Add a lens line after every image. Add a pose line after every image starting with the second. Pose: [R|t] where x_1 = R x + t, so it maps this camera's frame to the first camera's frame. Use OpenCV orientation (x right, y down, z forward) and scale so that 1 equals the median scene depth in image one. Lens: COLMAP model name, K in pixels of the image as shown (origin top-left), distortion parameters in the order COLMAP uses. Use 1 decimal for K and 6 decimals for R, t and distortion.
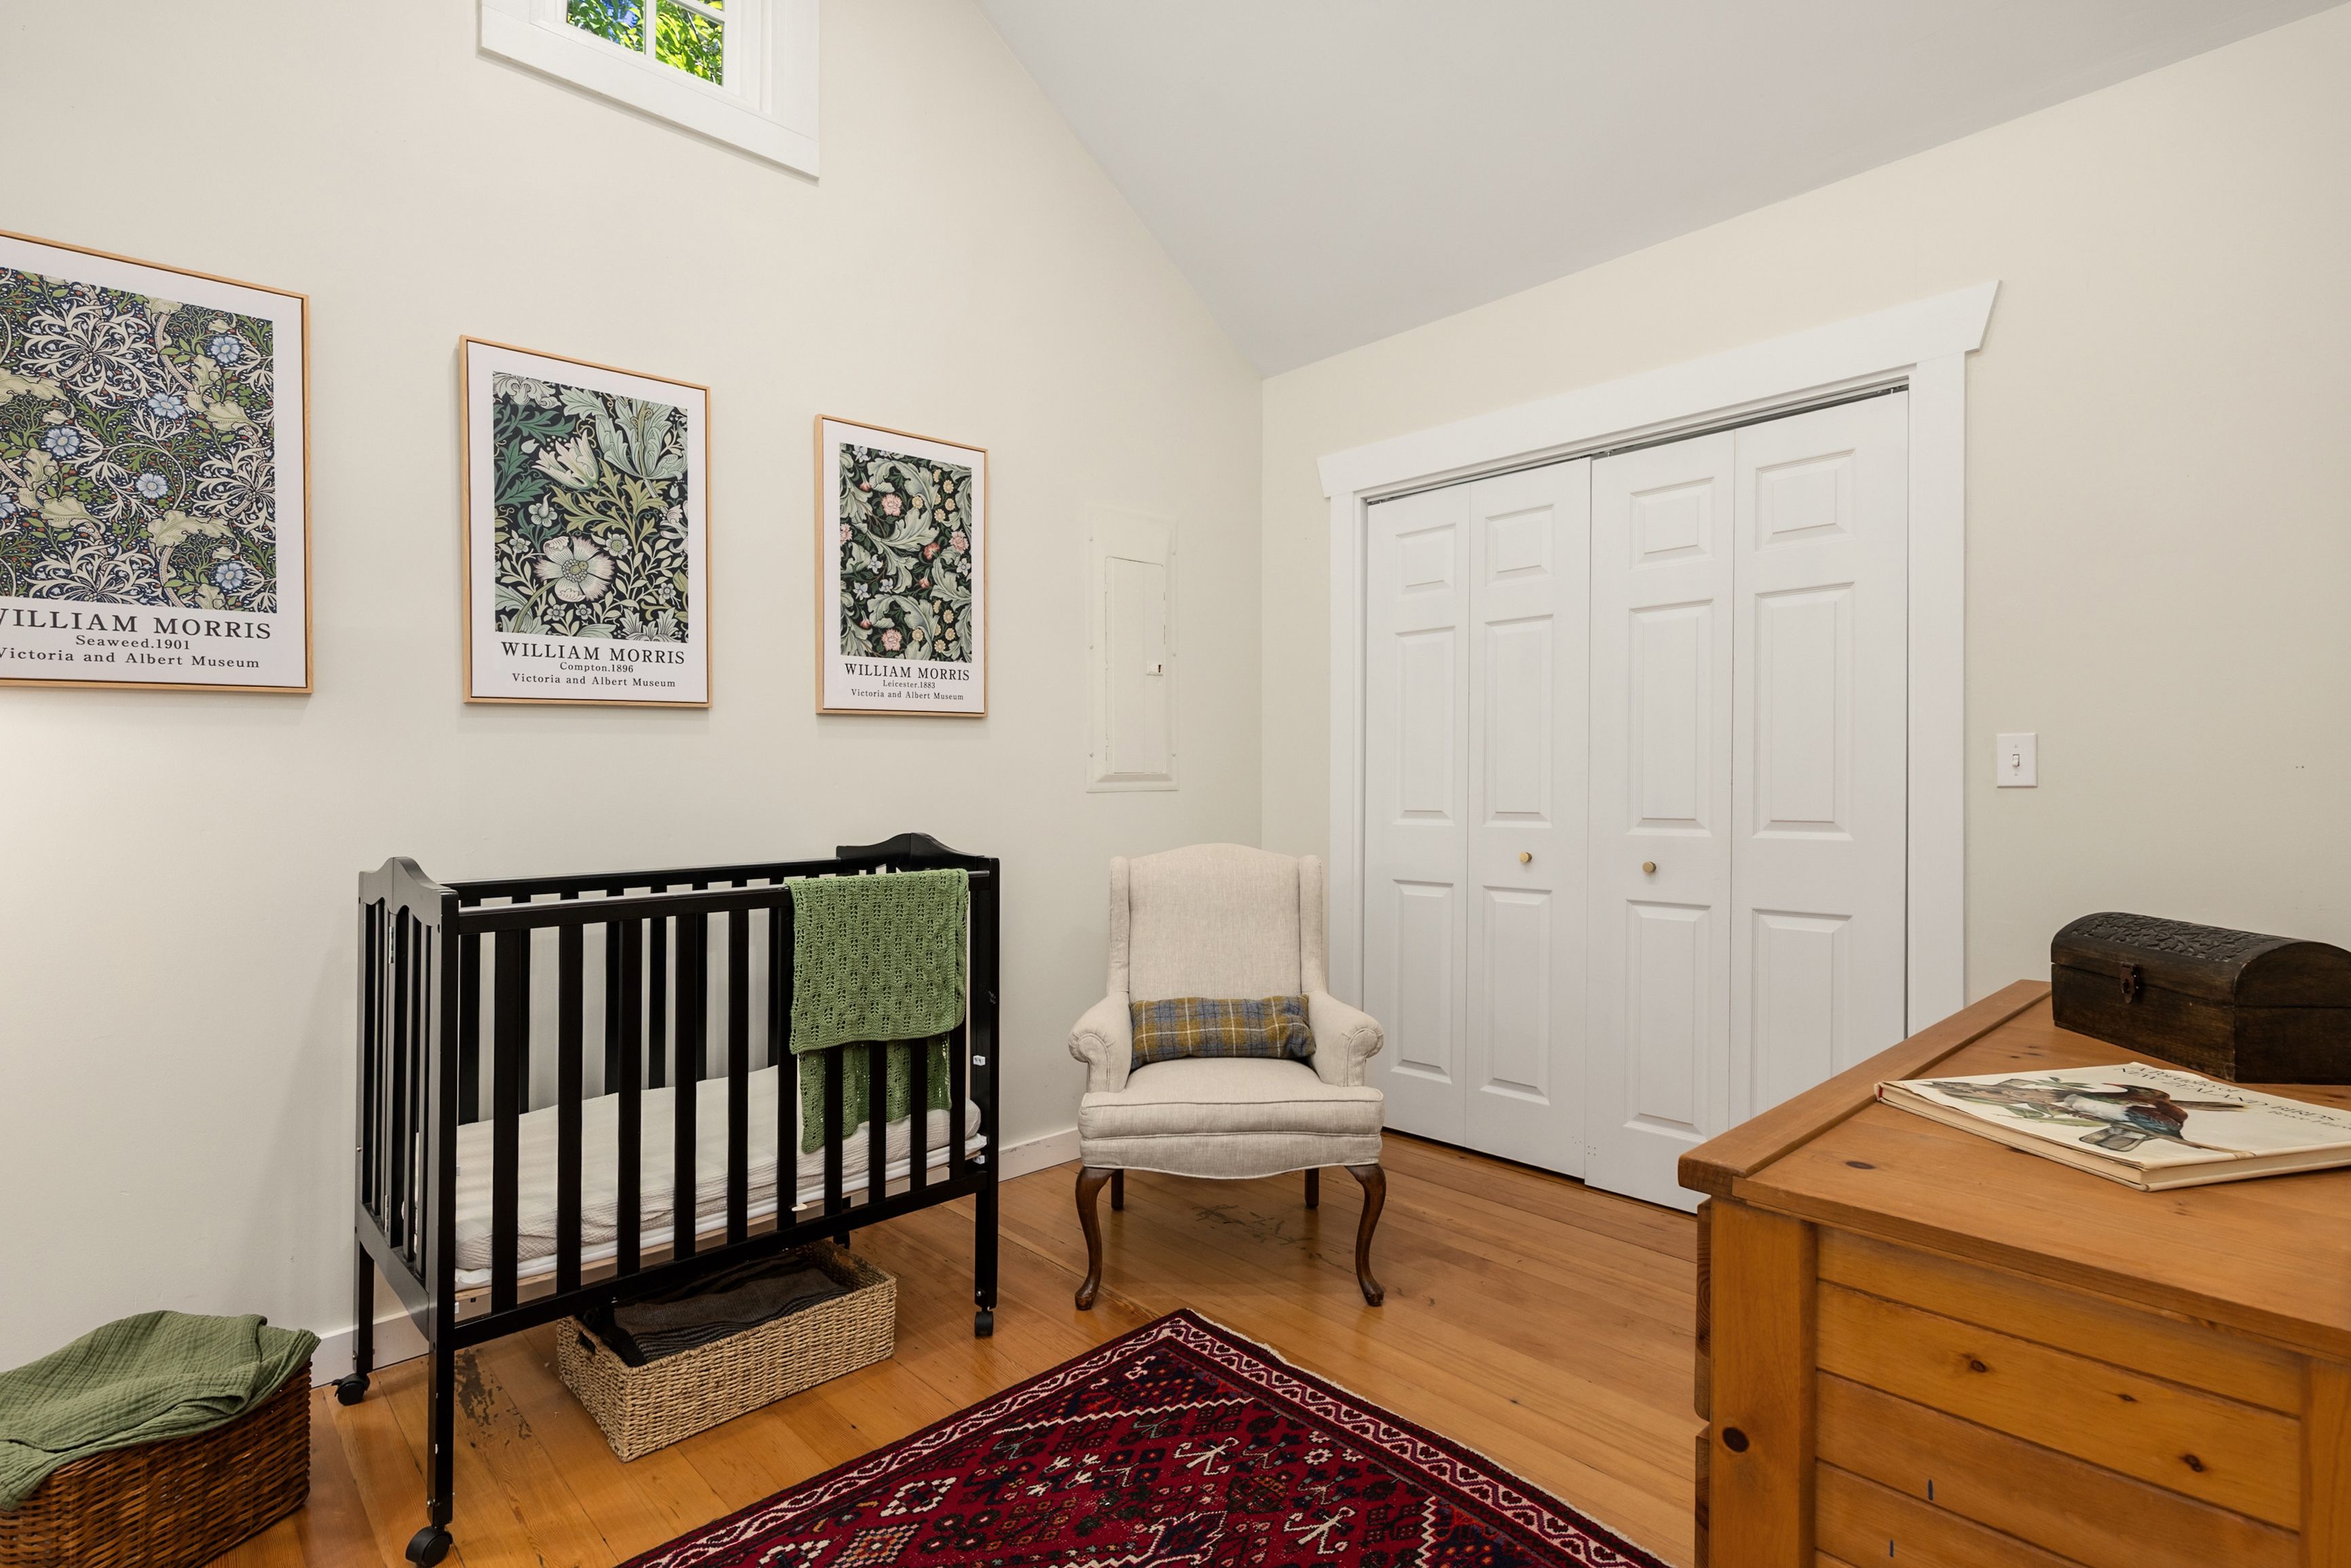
lens RADIAL K [[1094.8, 0, 1179.0], [0, 1094.8, 790.8], [0, 0, 1]] dist [0.003118, 0.000574]
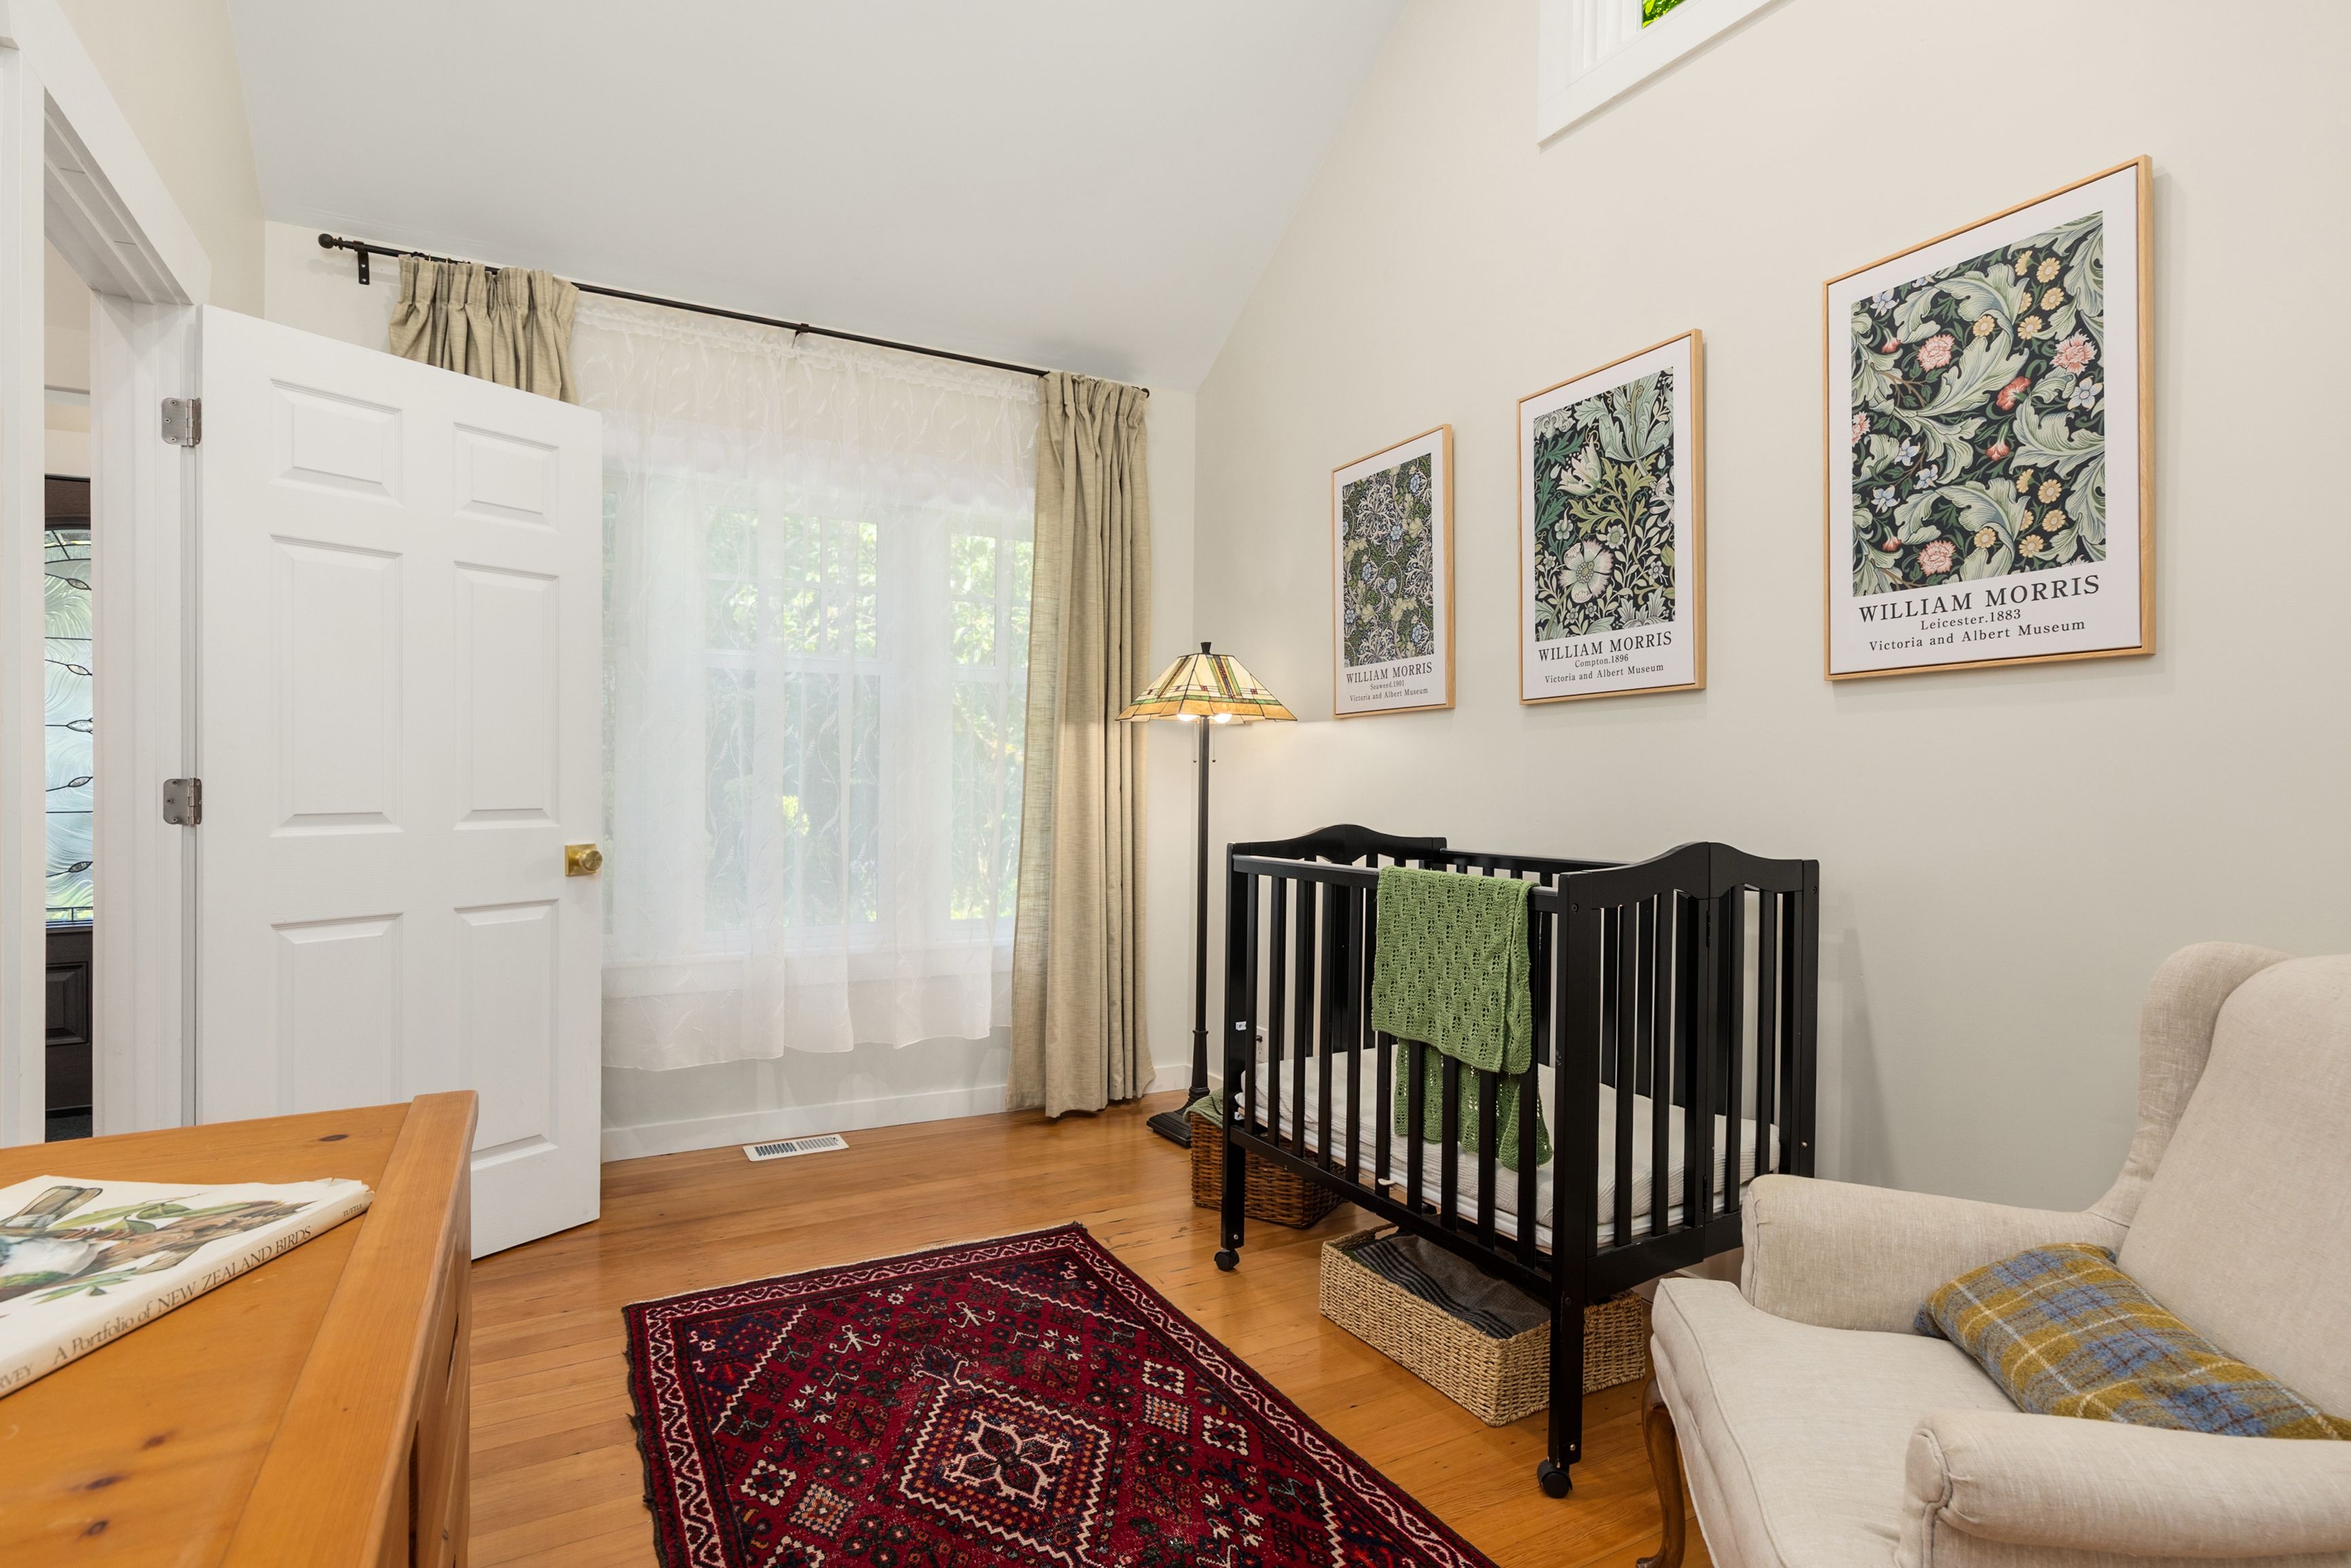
lens RADIAL K [[1216.9, 0, 1182.6], [0, 1216.9, 768.3], [0, 0, 1]] dist [-0.001970, 0.003504]
pose [[-0.245439, 0.001192, -0.969411, 0.621825], [-0.008381, 0.999959, 0.003351, -0.011268], [0.969376, 0.008947, -0.245419, 0.830226]]
